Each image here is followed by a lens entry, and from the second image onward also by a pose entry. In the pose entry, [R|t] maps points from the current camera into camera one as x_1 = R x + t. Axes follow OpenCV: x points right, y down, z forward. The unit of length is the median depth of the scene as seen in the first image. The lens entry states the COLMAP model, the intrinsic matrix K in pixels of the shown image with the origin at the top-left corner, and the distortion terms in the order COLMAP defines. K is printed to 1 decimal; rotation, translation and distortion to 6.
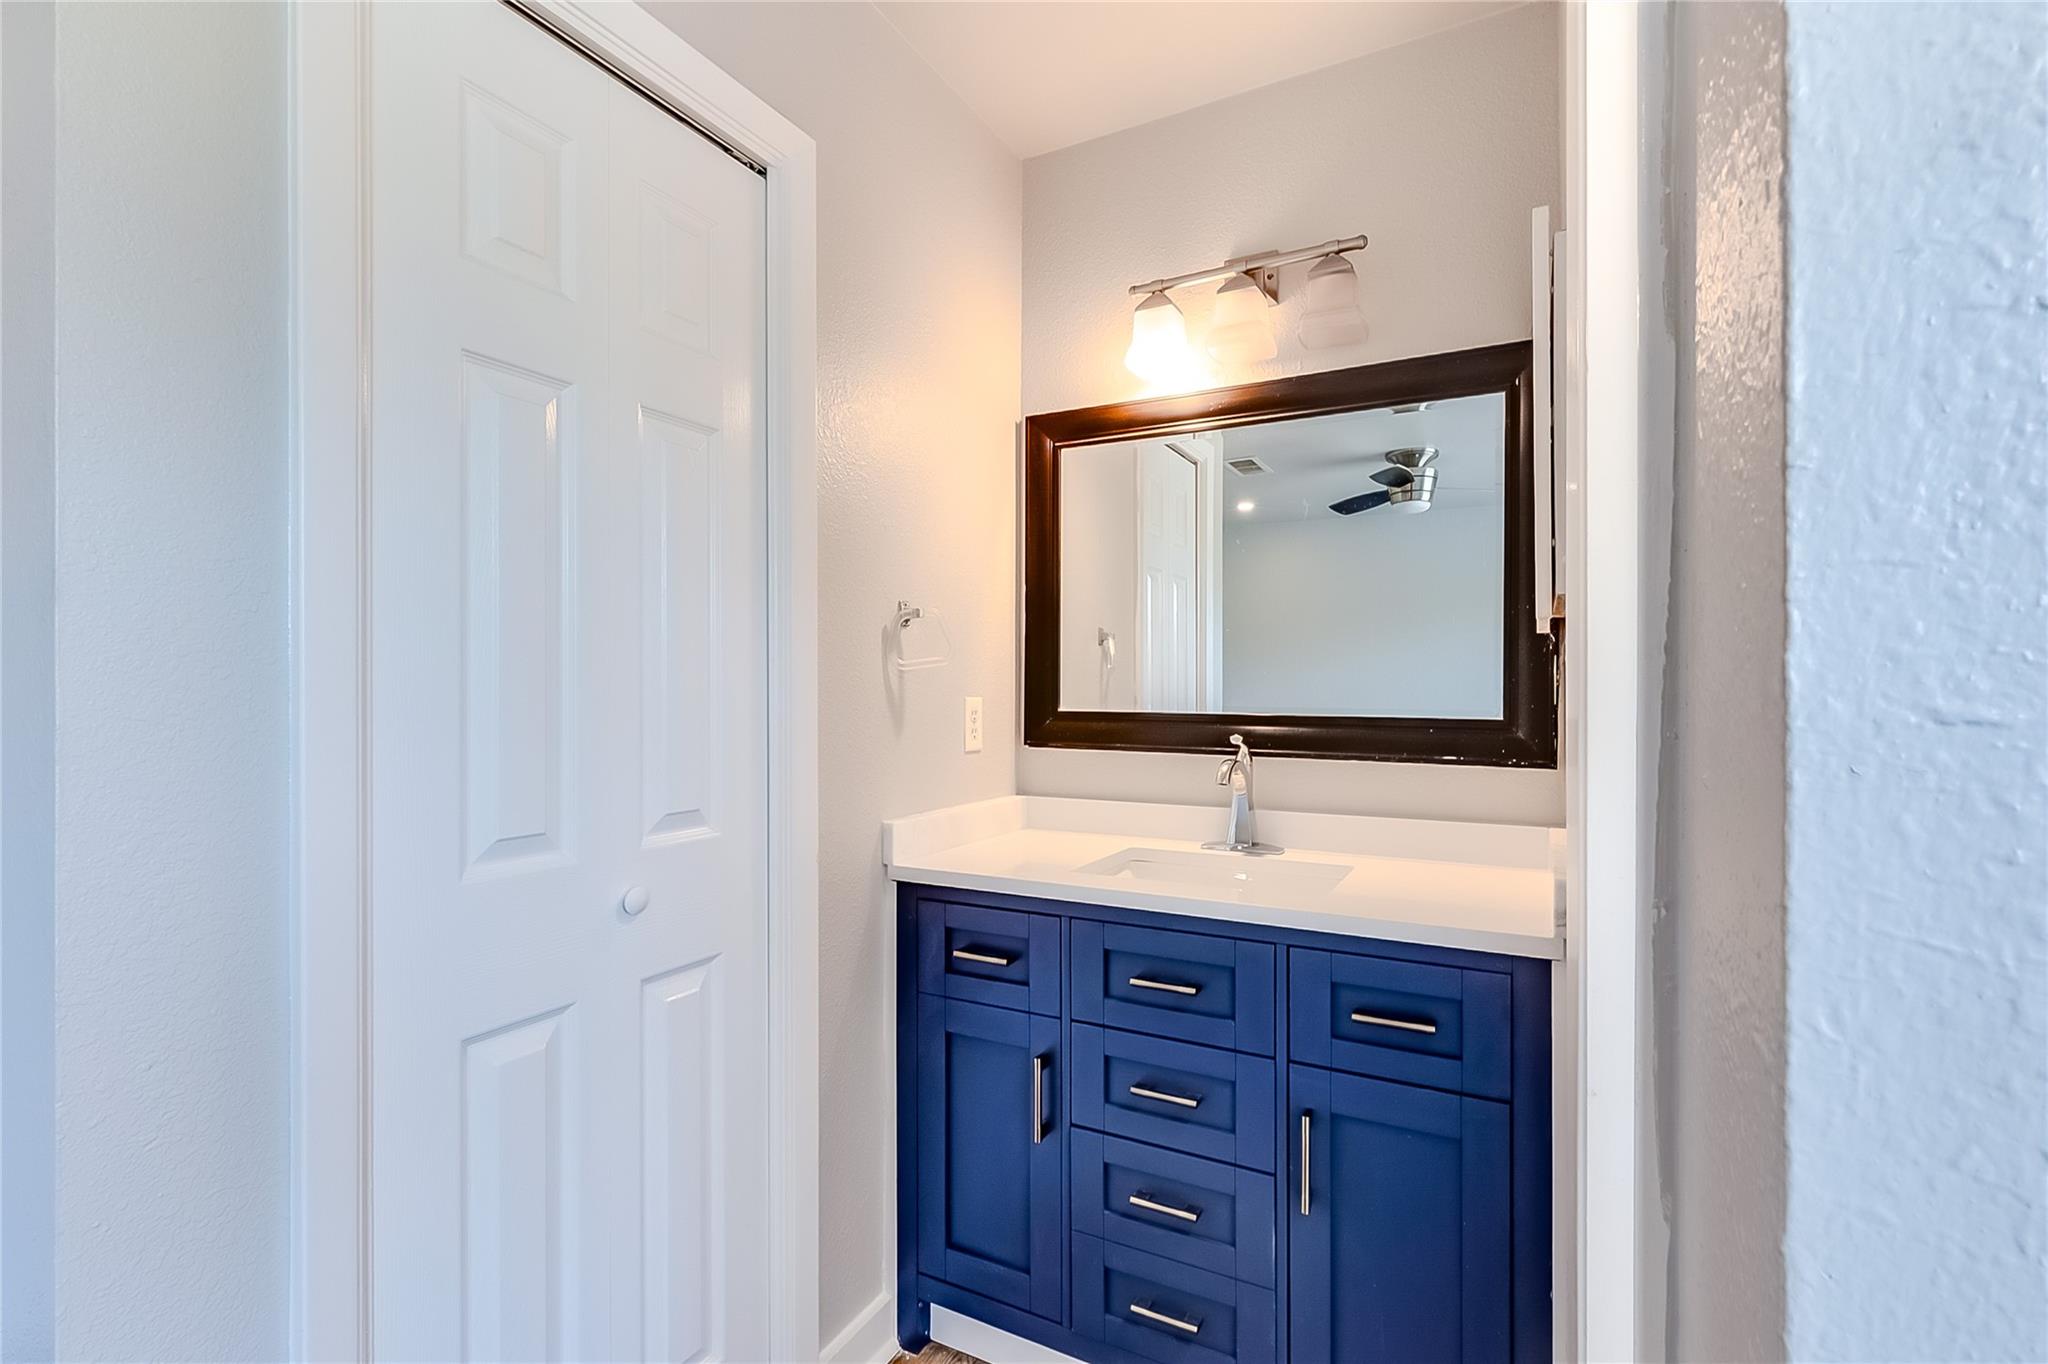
lens RADIAL K [[925.3, 0, 1039.8], [0, 925.3, 687.4], [0, 0, 1]] dist [-0.001846, -0.000036]
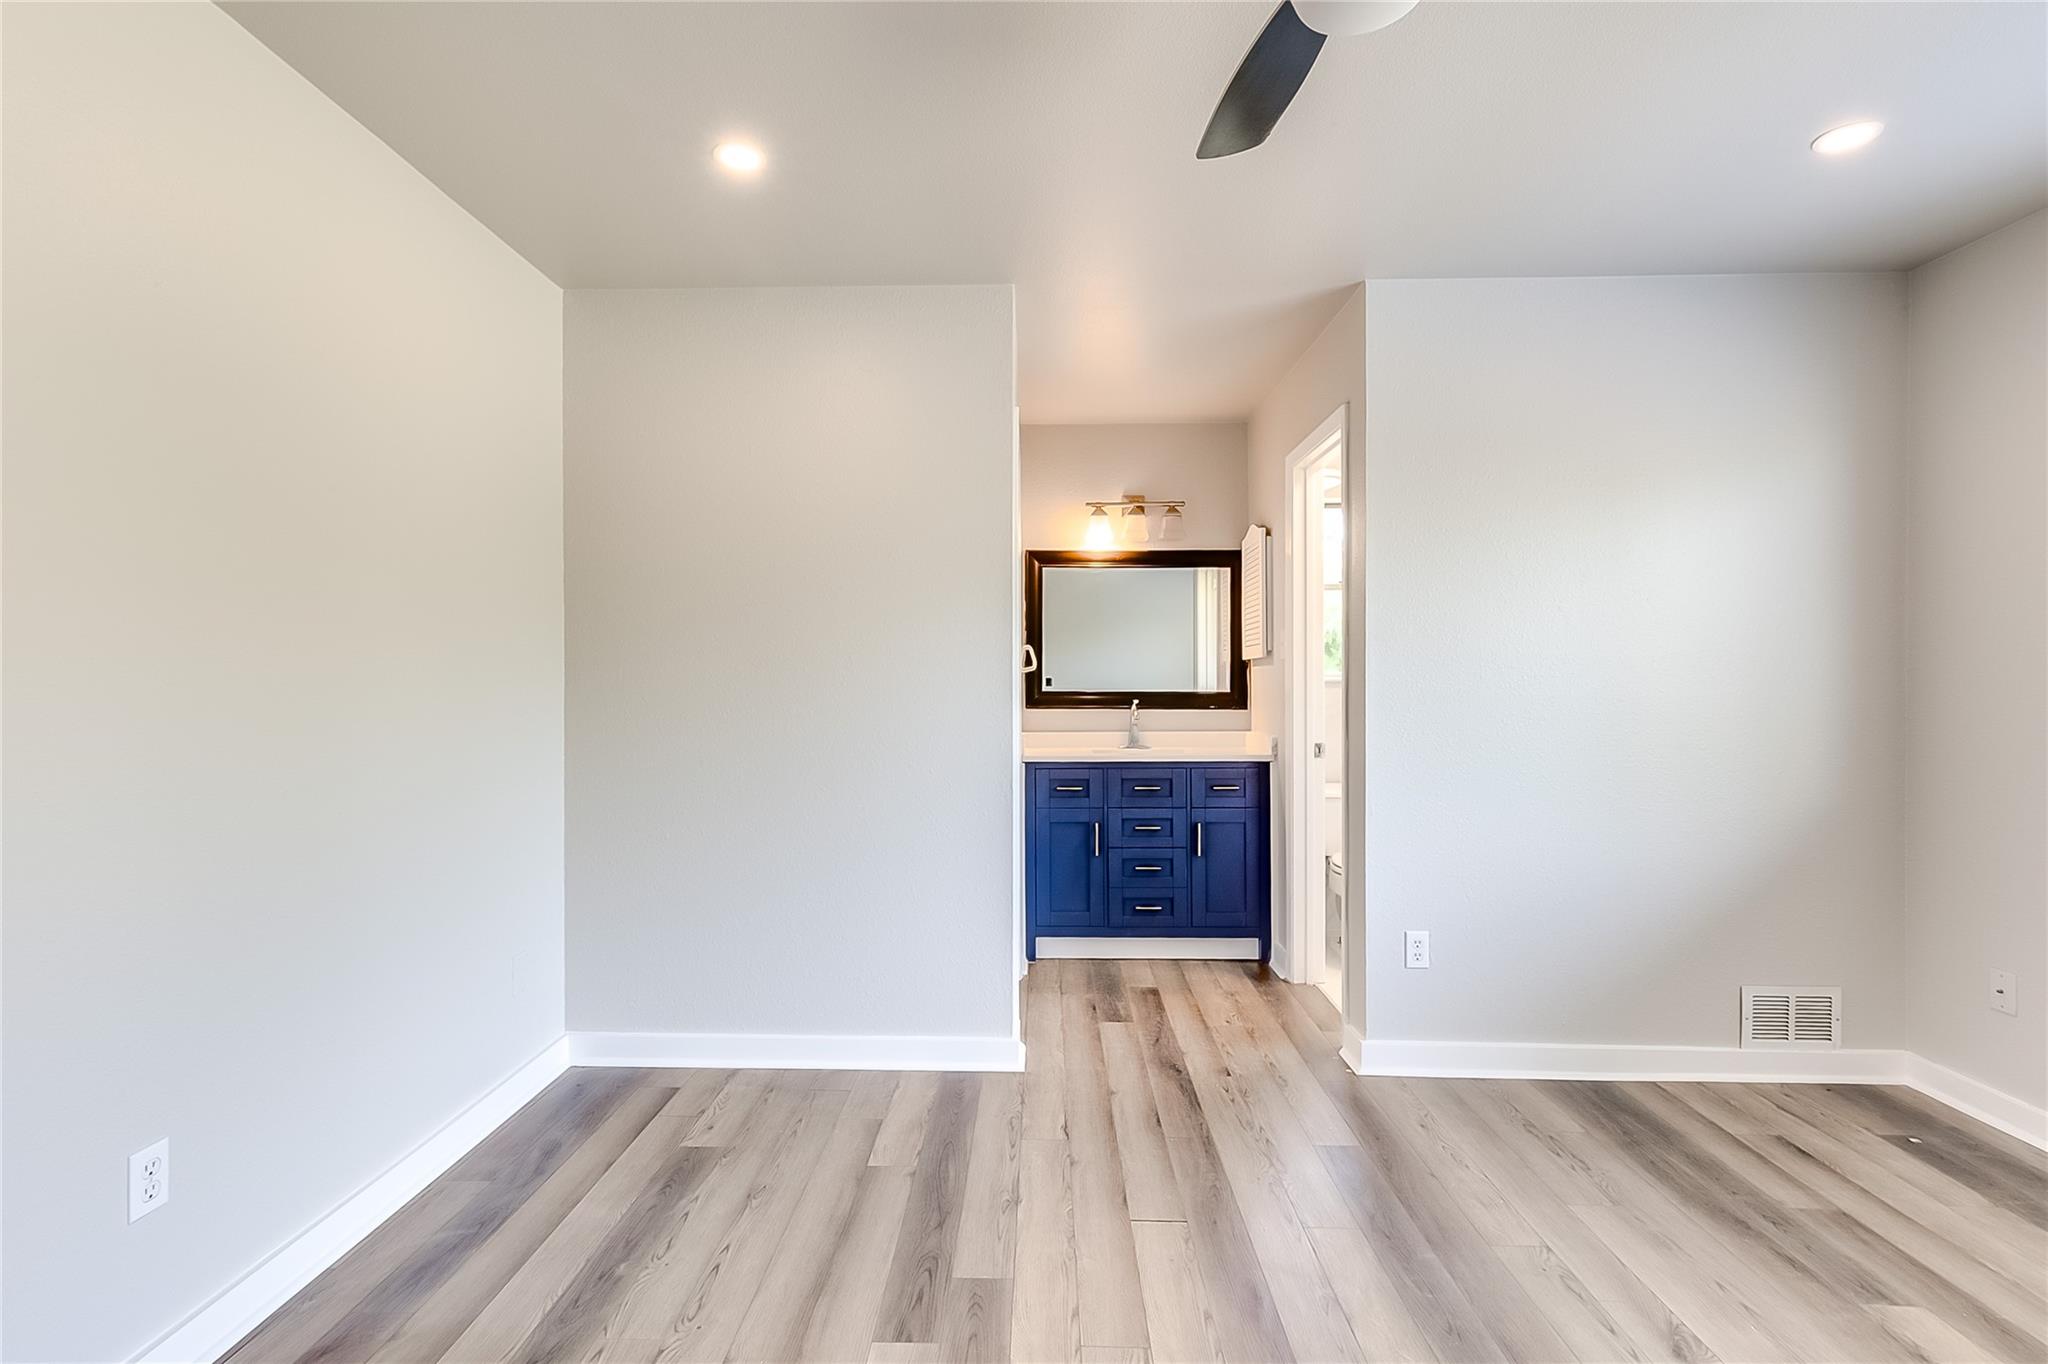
lens RADIAL K [[942.5, 0, 1010.9], [0, 942.5, 683.8], [0, 0, 1]] dist [0.000462, -0.000200]
pose [[0.899146, -0.002908, 0.437639, -1.232659], [0.001651, 0.999993, 0.003253, 0.001735], [-0.437646, -0.002203, 0.899145, -1.137635]]
